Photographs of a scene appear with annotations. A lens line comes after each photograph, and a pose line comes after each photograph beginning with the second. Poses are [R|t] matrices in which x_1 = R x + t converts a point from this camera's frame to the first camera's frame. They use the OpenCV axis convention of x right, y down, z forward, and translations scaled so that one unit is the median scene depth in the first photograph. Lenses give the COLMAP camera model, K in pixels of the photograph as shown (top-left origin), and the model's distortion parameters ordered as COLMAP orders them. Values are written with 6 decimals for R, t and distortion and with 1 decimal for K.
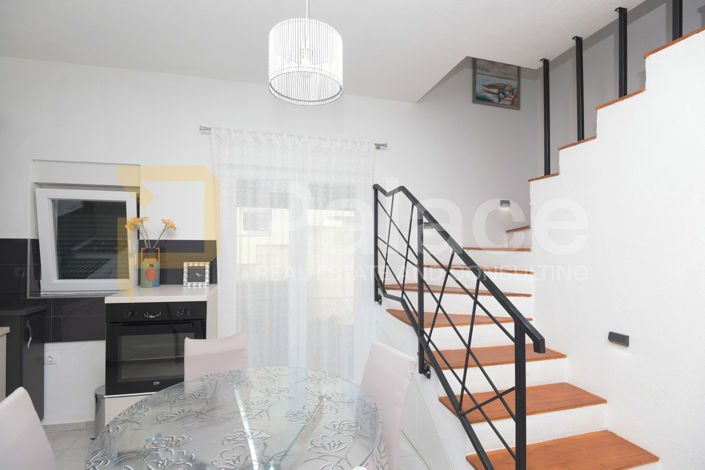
lens RADIAL K [[333.0, 0, 352.5], [0, 333.0, 235.0], [0, 0, 1]] dist [-0.001064, -0.017406]
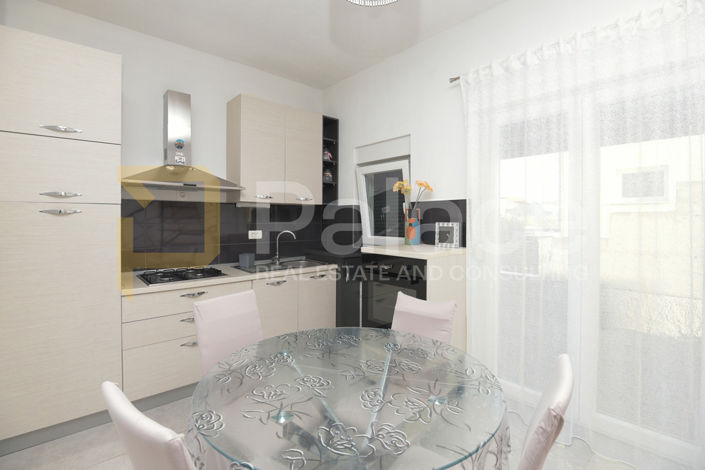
lens RADIAL K [[338.1, 0, 356.9], [0, 338.1, 226.8], [0, 0, 1]] dist [-0.002010, -0.001274]
pose [[0.457997, 0.010926, -0.888886, 0.287894], [0.027508, 0.999271, 0.026456, 0.061675], [0.888528, -0.036568, 0.457363, 0.325888]]
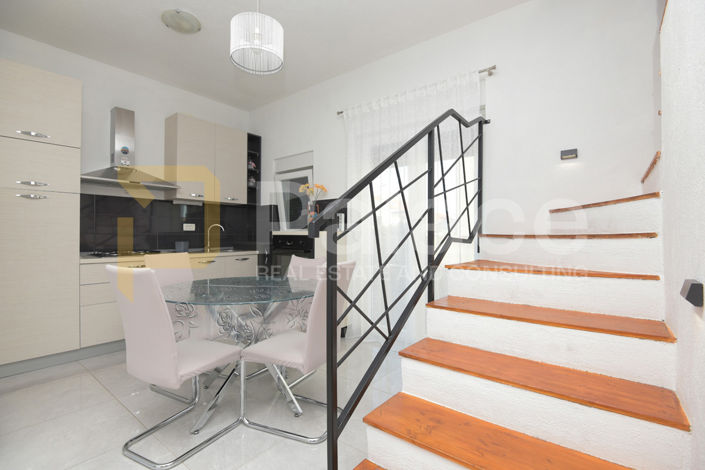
lens RADIAL K [[330.1, 0, 352.5], [0, 330.1, 235.0], [0, 0, 1]] dist [-0.002733, -0.000255]
pose [[0.600653, -0.007817, -0.799472, 0.654814], [0.028478, 0.999527, 0.011622, 0.156593], [0.799003, -0.029748, 0.600591, 0.253074]]
